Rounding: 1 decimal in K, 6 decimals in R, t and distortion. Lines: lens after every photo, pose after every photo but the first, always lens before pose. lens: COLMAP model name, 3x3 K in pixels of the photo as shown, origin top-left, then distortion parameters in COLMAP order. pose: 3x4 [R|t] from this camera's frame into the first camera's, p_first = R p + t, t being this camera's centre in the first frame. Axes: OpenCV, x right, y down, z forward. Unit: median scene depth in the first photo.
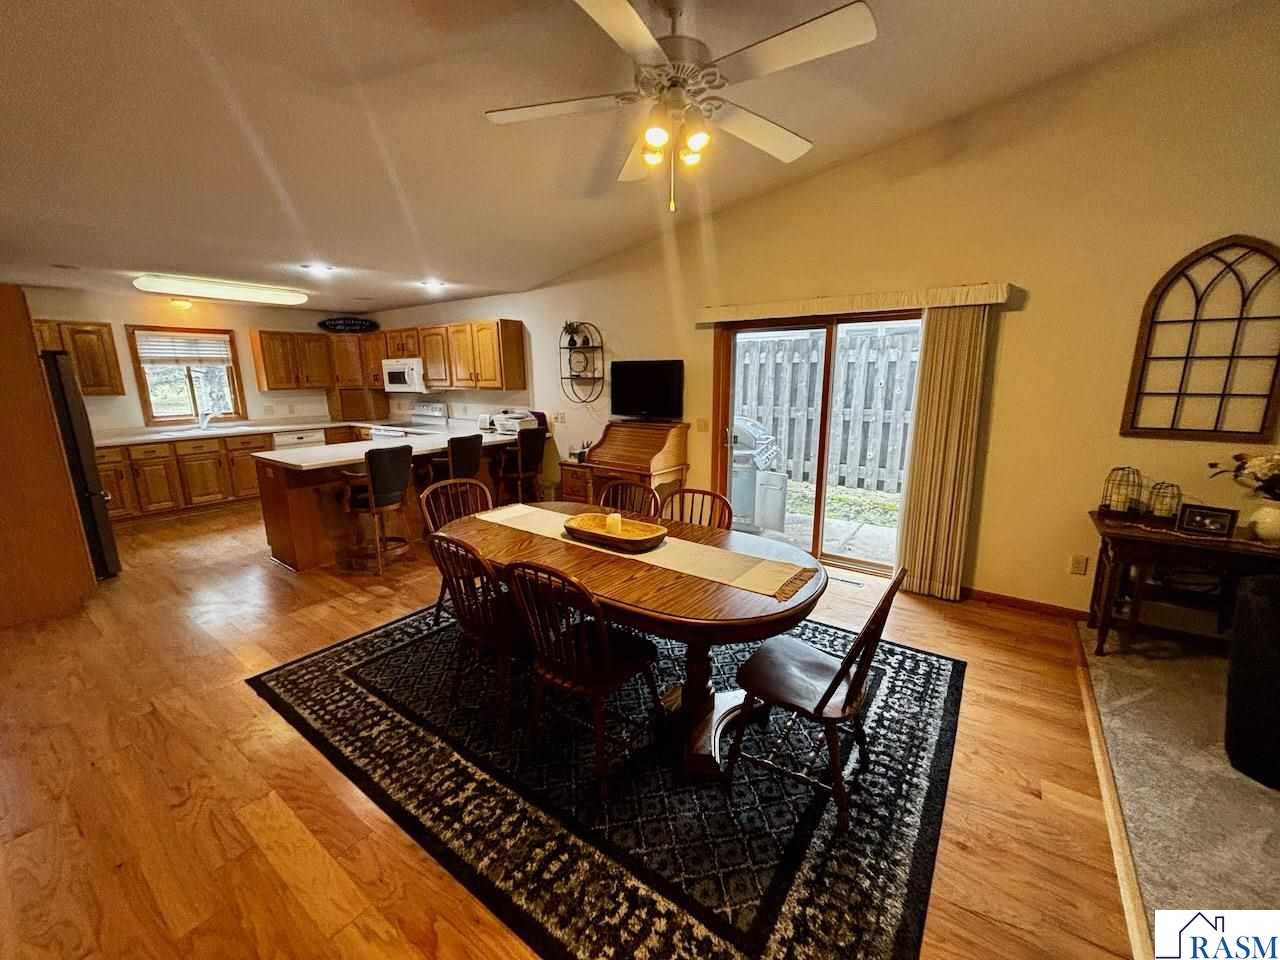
lens RADIAL K [[511.3, 0, 640.2], [0, 511.3, 477.8], [0, 0, 1]] dist [0.000503, -0.000362]
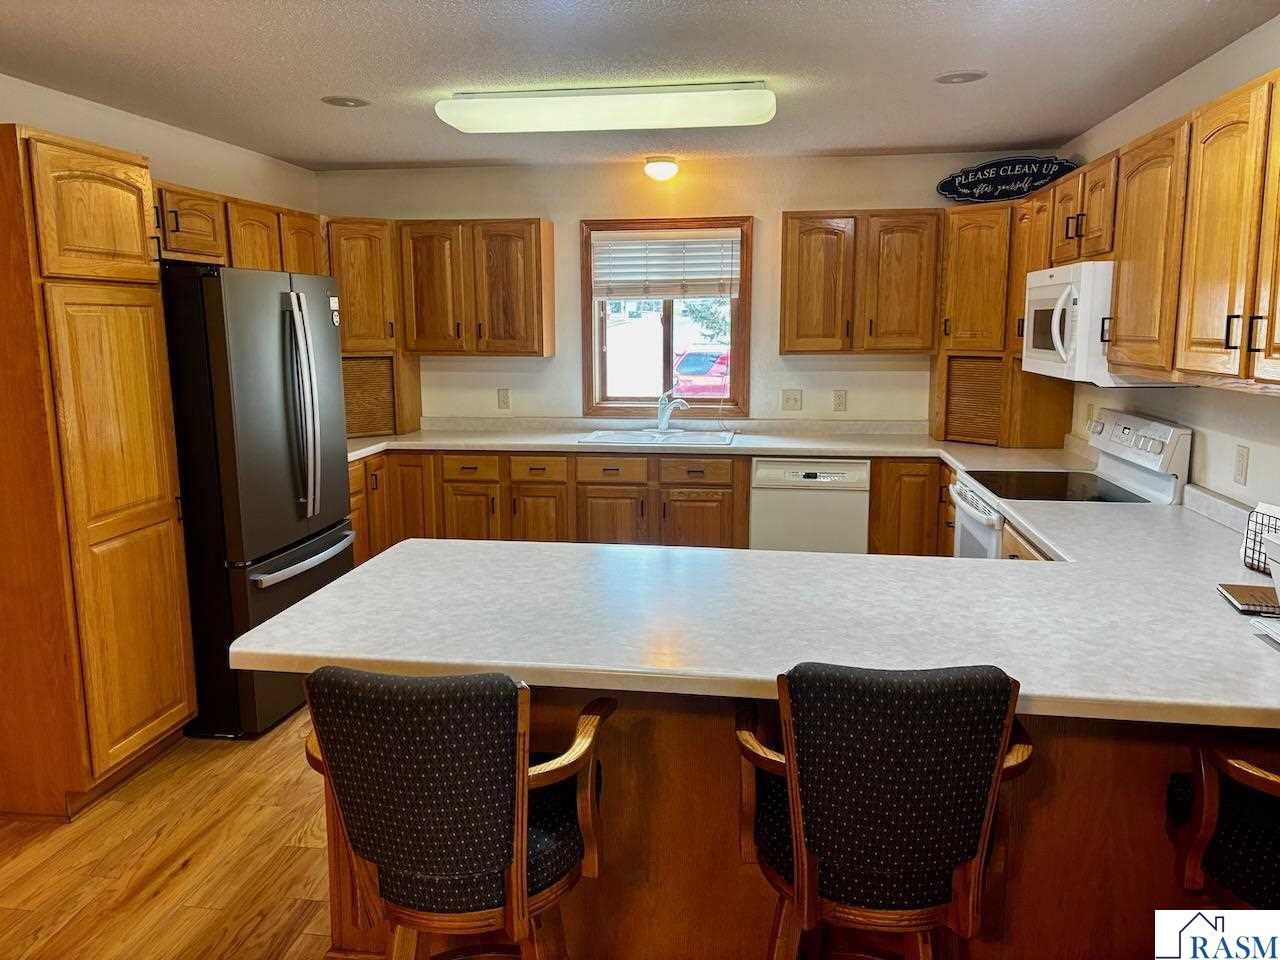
lens RADIAL K [[966.8, 0, 636.8], [0, 966.8, 475.7], [0, 0, 1]] dist [0.012055, 0.007854]
pose [[0.457581, 0.148085, -0.876750, -0.087820], [-0.177901, 0.981344, 0.072903, -0.139502], [0.871189, 0.122616, 0.475389, 0.674916]]
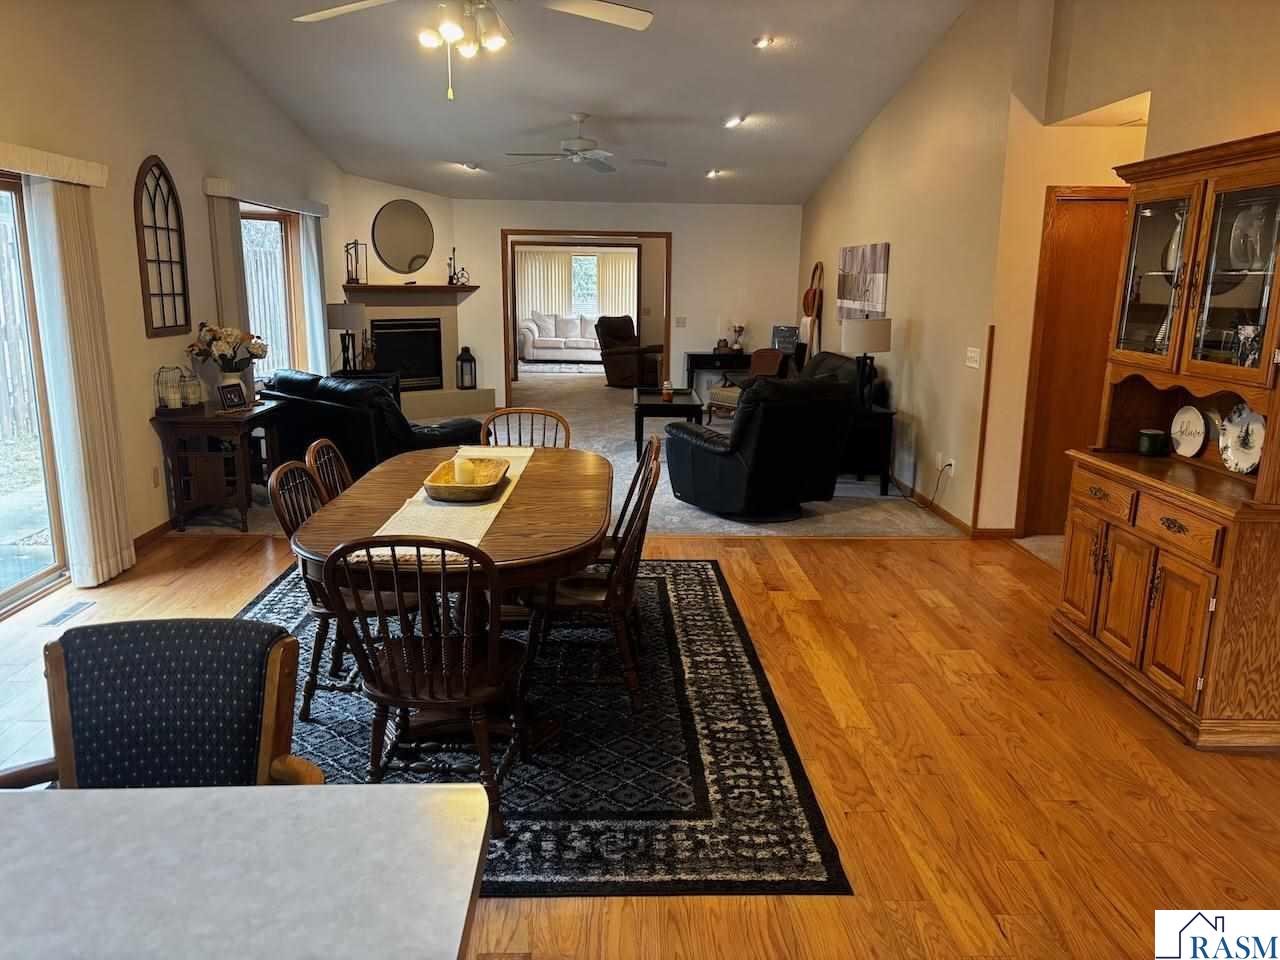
lens RADIAL K [[970.4, 0, 630.5], [0, 970.4, 484.3], [0, 0, 1]] dist [0.010939, -0.001287]
pose [[-0.605832, -0.162673, 0.778784, -0.677504], [0.153699, 0.936502, 0.315183, -0.155288], [-0.780605, 0.310647, -0.542360, 0.804418]]
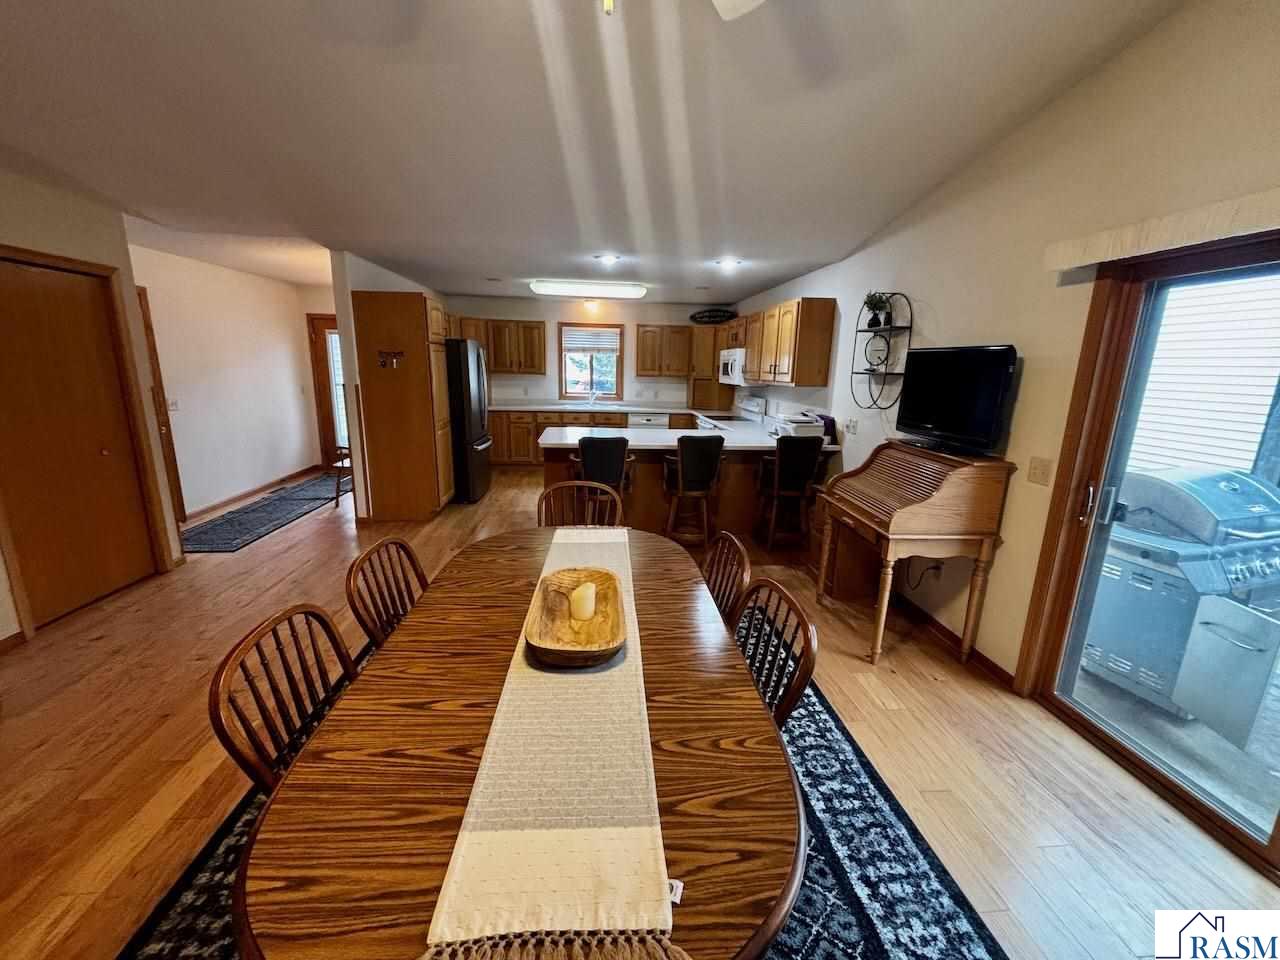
lens RADIAL K [[507.8, 0, 642.9], [0, 507.8, 482.7], [0, 0, 1]] dist [0.001066, -0.000154]
pose [[0.659569, 0.191382, -0.726871, 0.207423], [-0.179826, 0.979137, 0.094627, -0.059476], [0.729816, 0.068297, 0.680223, 0.313576]]
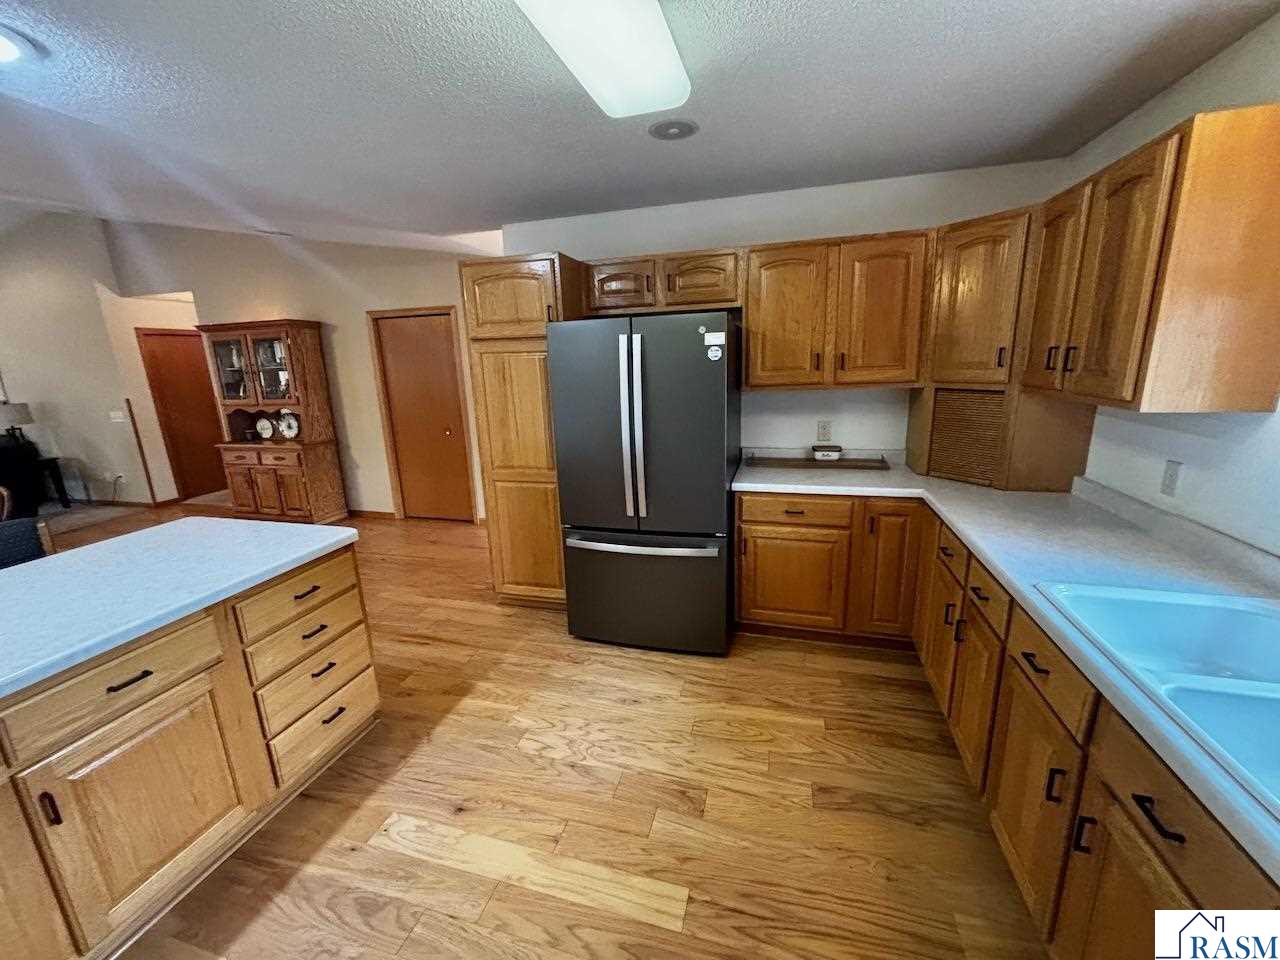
lens RADIAL K [[513.1, 0, 639.8], [0, 513.1, 475.8], [0, 0, 1]] dist [-0.000888, -0.000545]
pose [[-0.941428, 0.117287, -0.316160, -0.721342], [-0.025283, 0.910374, 0.413012, -0.252211], [0.336265, 0.396815, -0.854087, 1.237116]]
